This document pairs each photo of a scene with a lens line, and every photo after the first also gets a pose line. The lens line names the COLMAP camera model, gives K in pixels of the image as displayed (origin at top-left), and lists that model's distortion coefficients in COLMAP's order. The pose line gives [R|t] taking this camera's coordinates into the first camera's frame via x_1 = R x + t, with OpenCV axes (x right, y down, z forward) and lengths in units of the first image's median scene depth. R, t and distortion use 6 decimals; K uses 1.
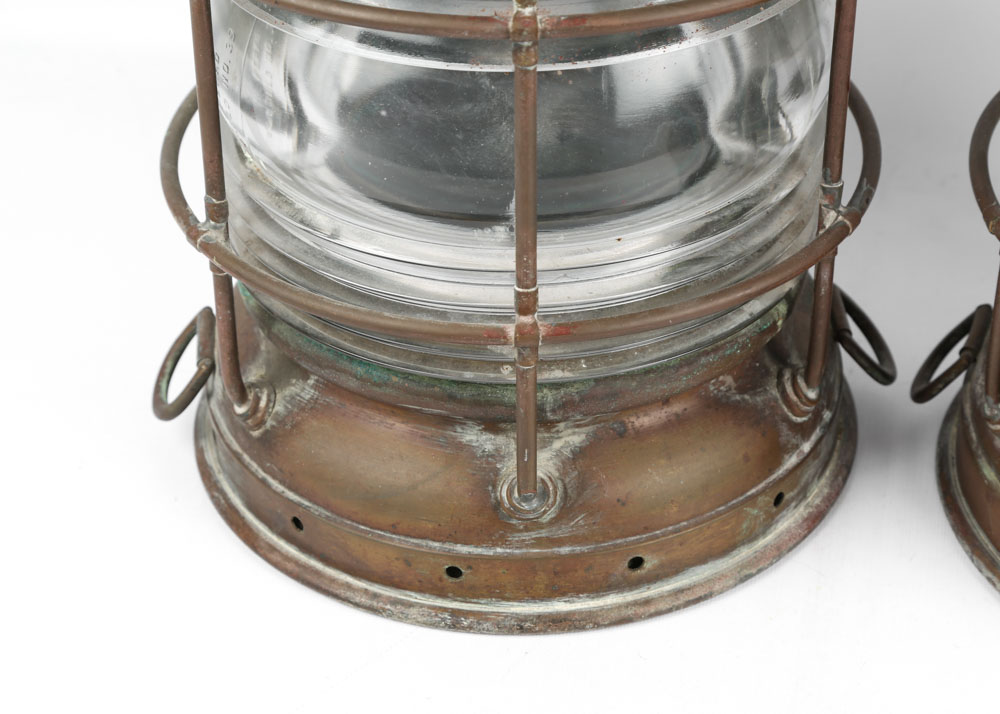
lens RADIAL K [[2414.7, 0, 500.0], [0, 2414.7, 357.0], [0, 0, 1]] dist [-0.143532, -0.309713]
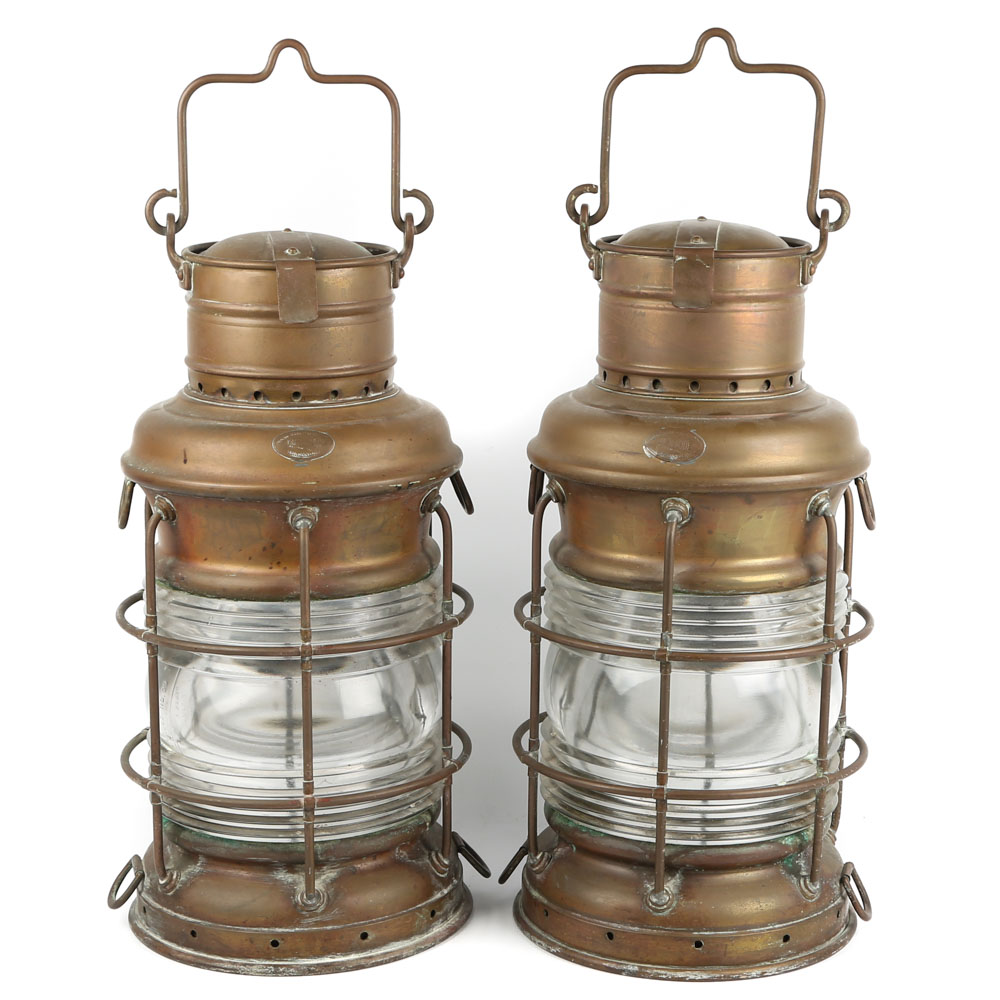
lens RADIAL K [[2108.5, 0, 500.0], [0, 2108.5, 500.0], [0, 0, 1]] dist [-0.004708, 0.195692]
pose [[0.989266, -0.020488, 0.144681, -0.081984], [0.075286, 0.920058, -0.384480, 0.448836], [-0.125238, 0.391245, 0.911725, -0.799174]]
